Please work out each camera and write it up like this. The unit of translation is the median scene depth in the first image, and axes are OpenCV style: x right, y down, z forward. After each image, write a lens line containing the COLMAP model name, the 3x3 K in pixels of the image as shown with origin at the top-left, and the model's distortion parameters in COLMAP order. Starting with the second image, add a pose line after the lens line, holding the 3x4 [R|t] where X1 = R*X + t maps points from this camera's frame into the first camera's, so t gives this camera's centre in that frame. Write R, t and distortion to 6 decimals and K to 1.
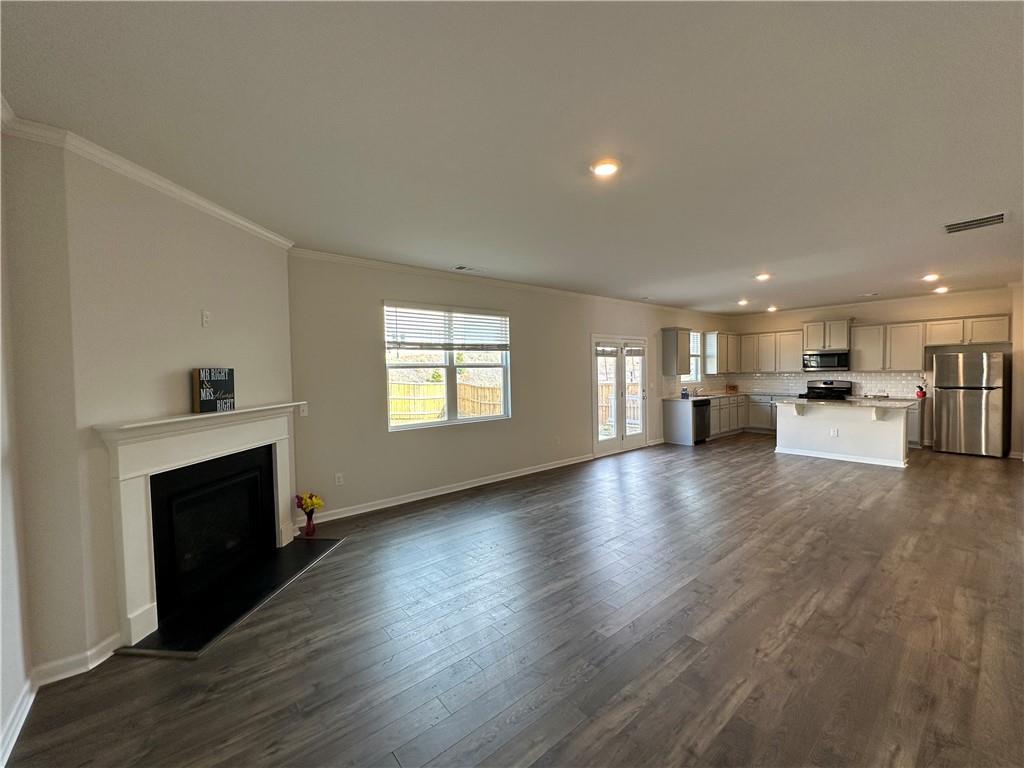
lens RADIAL K [[412.1, 0, 509.7], [0, 412.1, 382.1], [0, 0, 1]] dist [-0.002935, -0.000266]
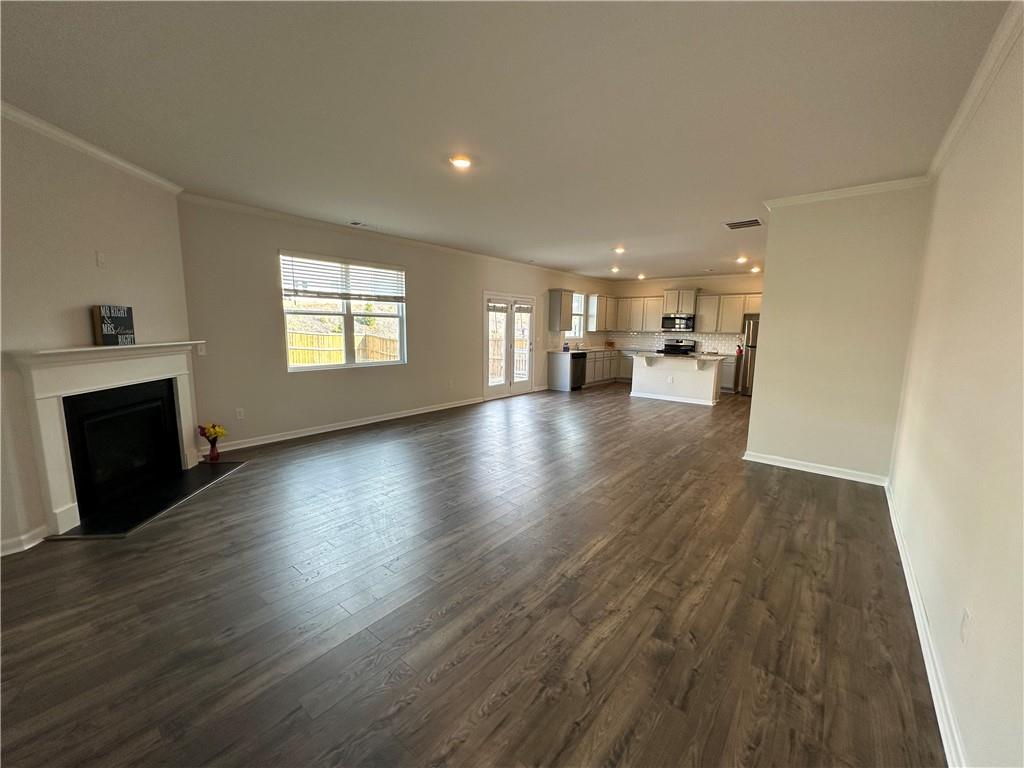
lens RADIAL K [[412.1, 0, 512.7], [0, 412.1, 384.3], [0, 0, 1]] dist [-0.002935, -0.000266]
pose [[0.978808, 0.004137, 0.204736, 0.061335], [-0.026942, 0.993707, 0.108722, 0.014779], [-0.202998, -0.111934, 0.972760, -0.176243]]
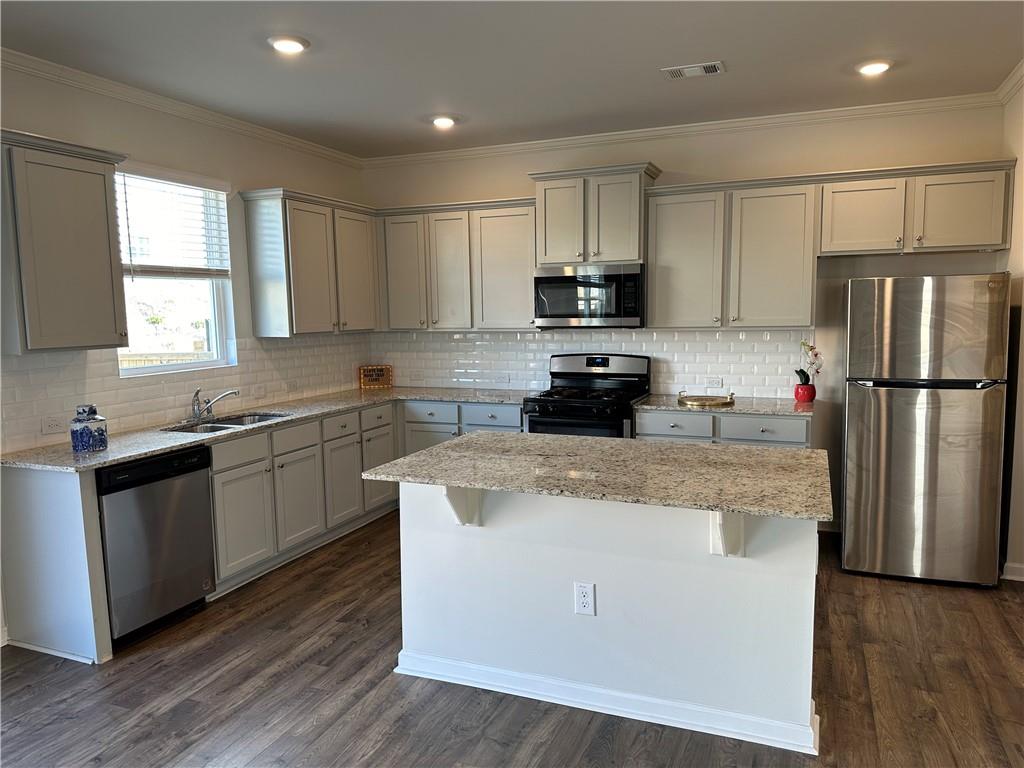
lens RADIAL K [[726.4, 0, 518.7], [0, 726.4, 385.9], [0, 0, 1]] dist [0.046661, -0.059088]
pose [[0.876525, -0.050269, 0.478725, 0.689332], [0.014579, 0.996848, 0.077982, -0.041621], [-0.481136, -0.061373, 0.874495, 0.808351]]
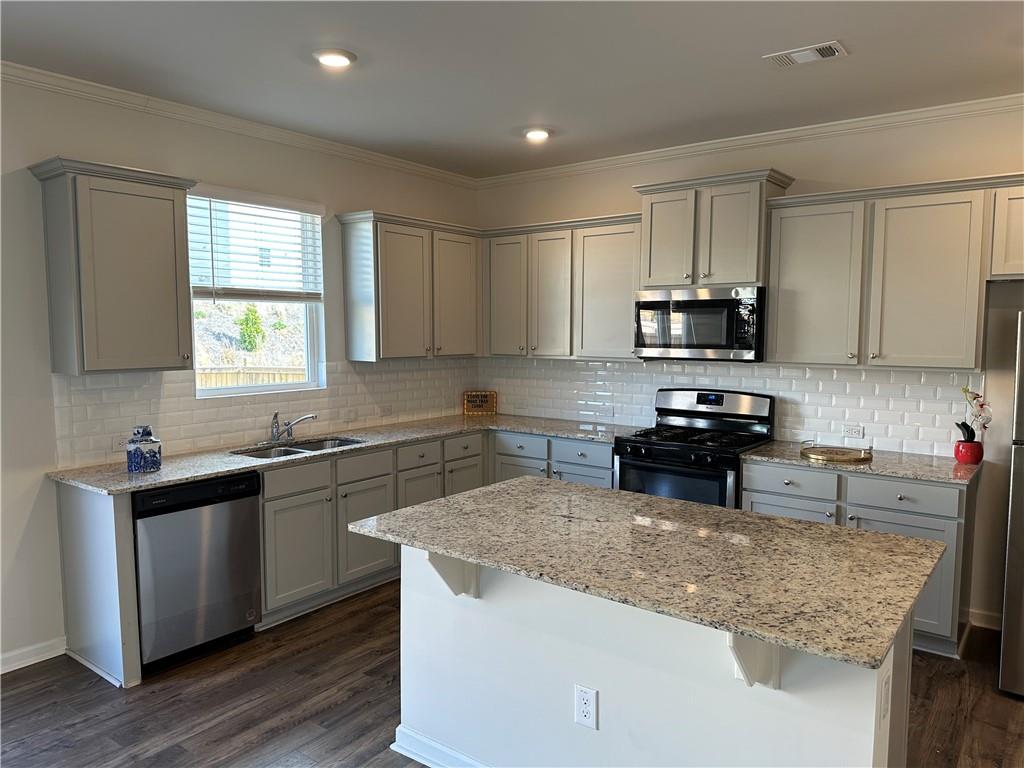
lens RADIAL K [[726.4, 0, 512.9], [0, 726.4, 384.8], [0, 0, 1]] dist [0.046661, -0.059088]
pose [[0.971780, -0.001122, 0.235887, 0.830292], [-0.011358, 0.998606, 0.051540, -0.054635], [-0.235616, -0.052765, 0.970413, 0.842405]]
